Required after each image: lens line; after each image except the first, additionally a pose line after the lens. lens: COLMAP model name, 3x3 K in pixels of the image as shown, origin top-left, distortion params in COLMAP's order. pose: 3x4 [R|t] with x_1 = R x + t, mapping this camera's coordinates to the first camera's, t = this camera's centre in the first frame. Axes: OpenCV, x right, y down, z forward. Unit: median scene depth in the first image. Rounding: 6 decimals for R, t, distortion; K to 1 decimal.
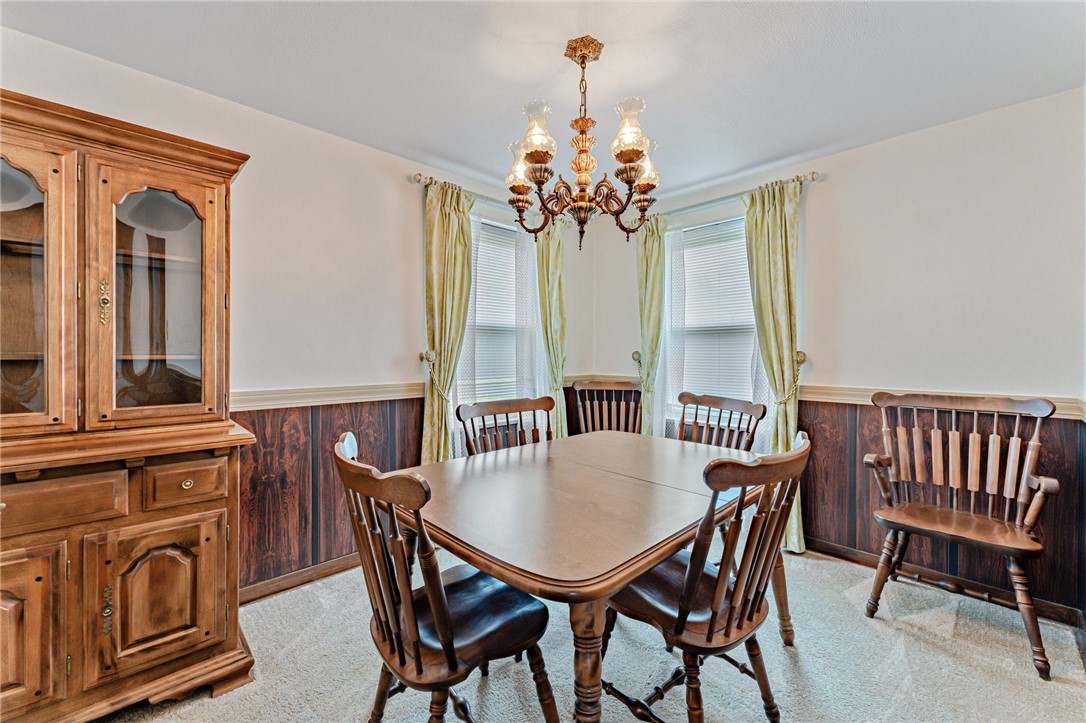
lens RADIAL K [[436.2, 0, 543.1], [0, 436.2, 348.9], [0, 0, 1]] dist [-0.000502, -0.000162]
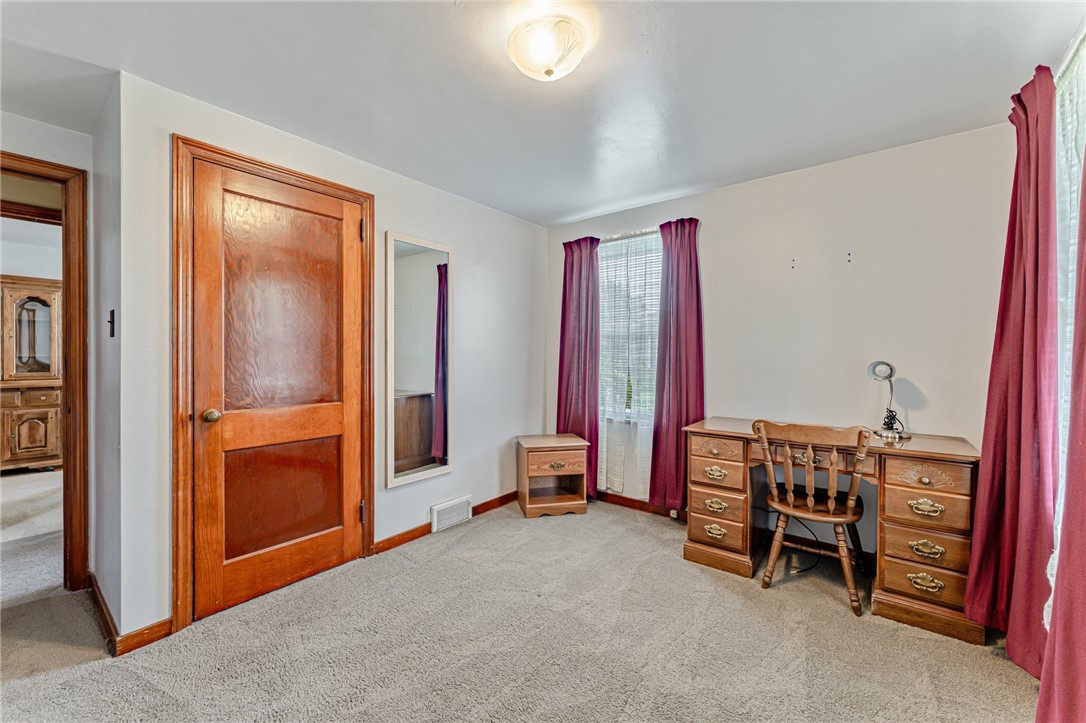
lens RADIAL K [[436.2, 0, 543.1], [0, 436.2, 348.9], [0, 0, 1]] dist [-0.000502, -0.000162]
pose [[0.990629, 0.003373, 0.136539, 2.130307], [-0.003956, 0.999984, 0.003998, -0.051169], [-0.136523, -0.004501, 0.990627, -2.380666]]
